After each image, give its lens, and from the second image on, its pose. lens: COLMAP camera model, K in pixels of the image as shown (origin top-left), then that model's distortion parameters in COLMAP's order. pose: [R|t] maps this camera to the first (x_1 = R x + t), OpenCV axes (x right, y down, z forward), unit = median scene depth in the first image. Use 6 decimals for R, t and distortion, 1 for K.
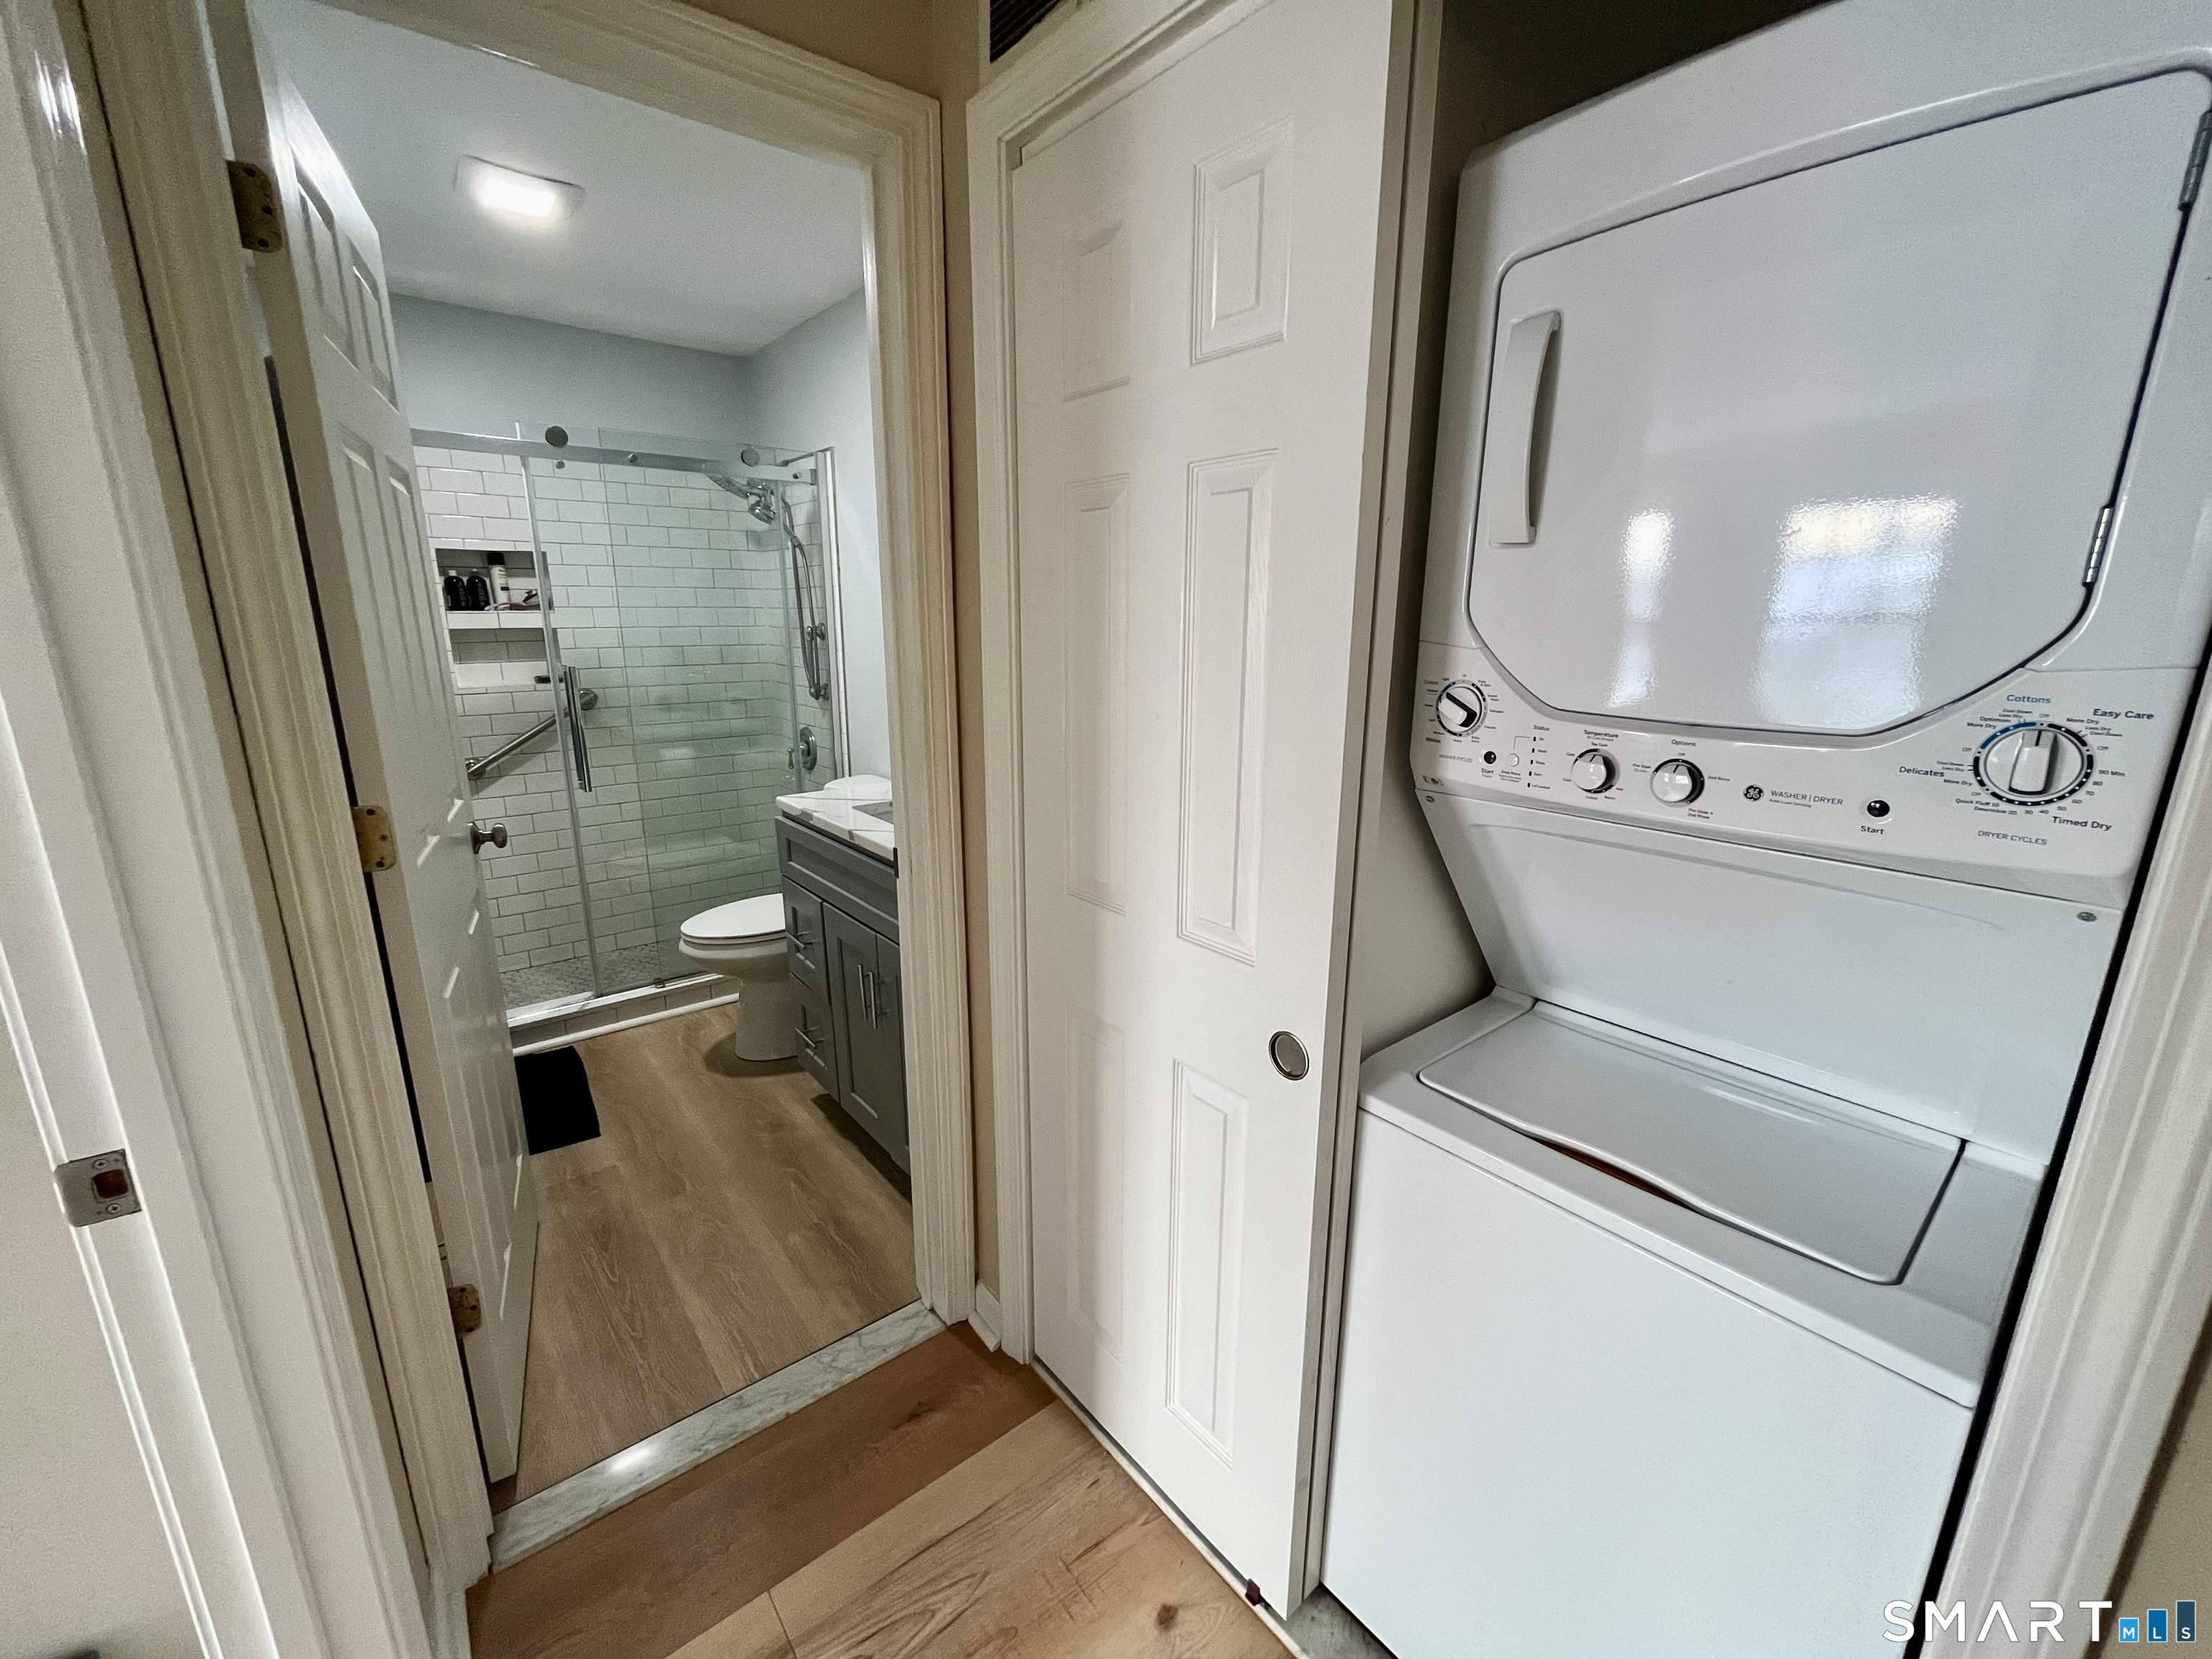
lens RADIAL K [[895.5, 0, 1093.2], [0, 895.5, 833.8], [0, 0, 1]] dist [0.000631, 0.000009]
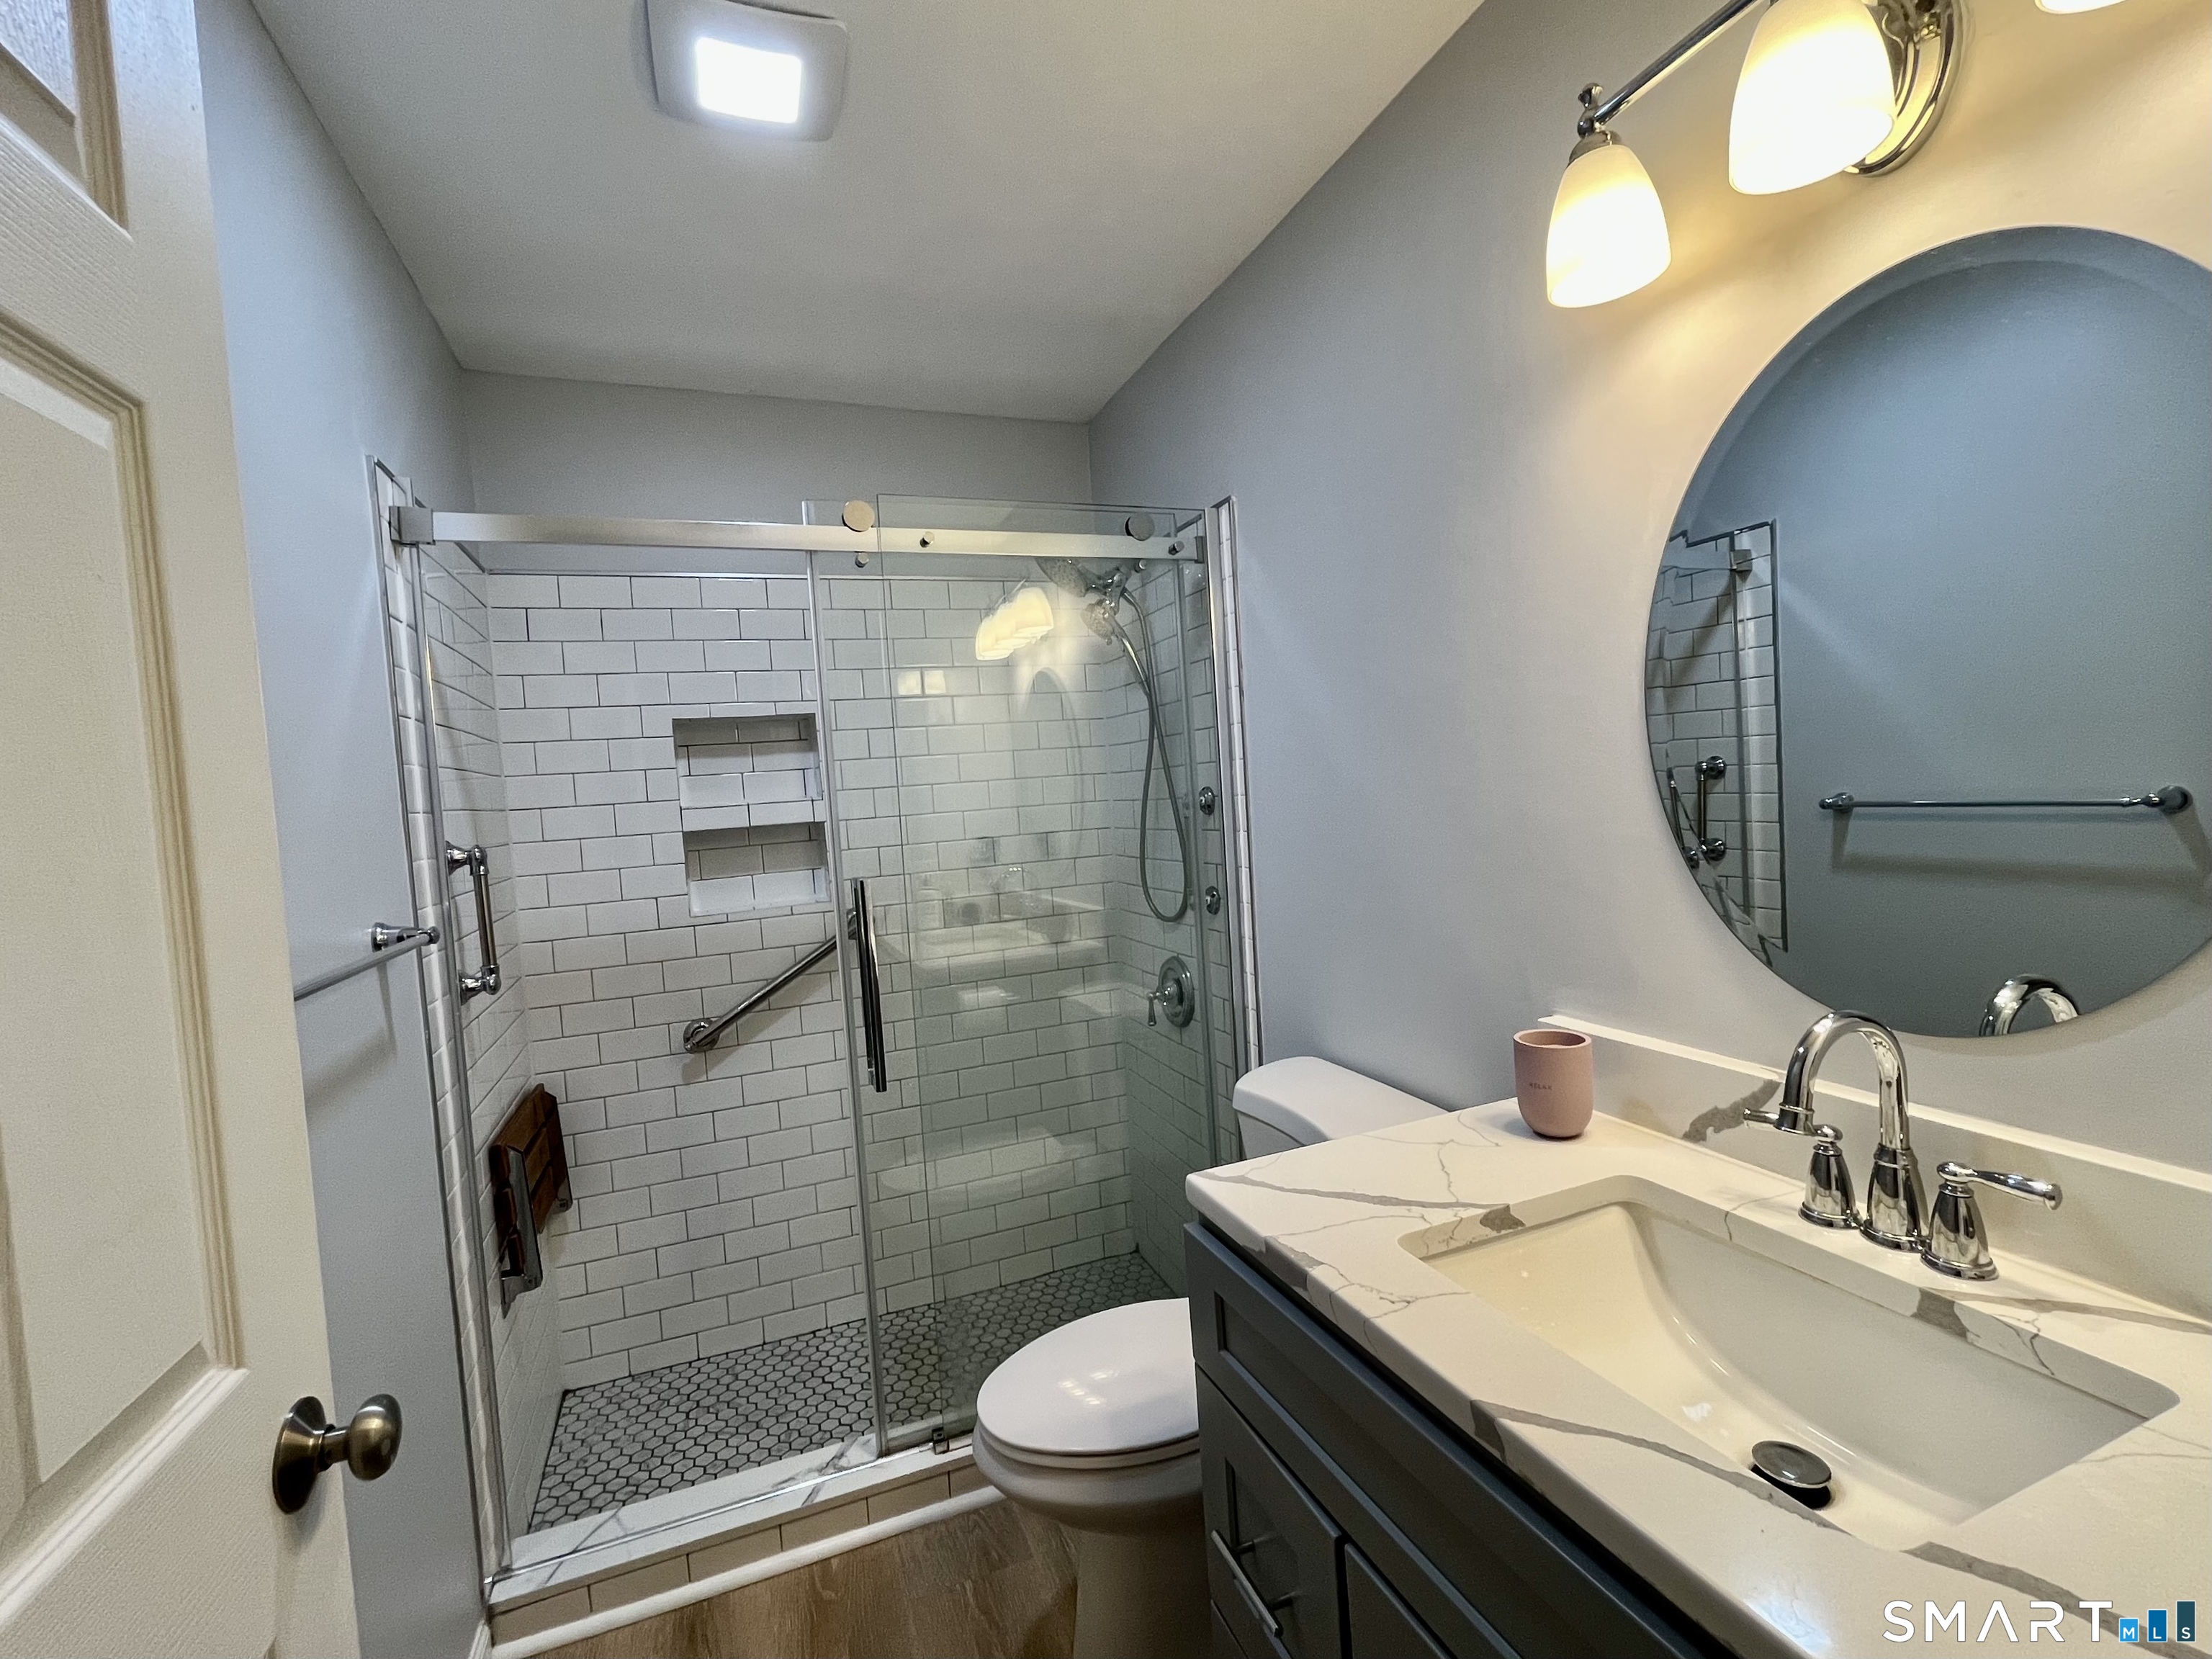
lens RADIAL K [[939.3, 0, 1104.9], [0, 939.3, 834.3], [0, 0, 1]] dist [-0.005360, 0.000735]
pose [[0.951453, -0.055945, -0.302667, -0.181936], [-0.003842, 0.981107, -0.193426, -0.083083], [0.307770, 0.185199, 0.933263, 0.402391]]
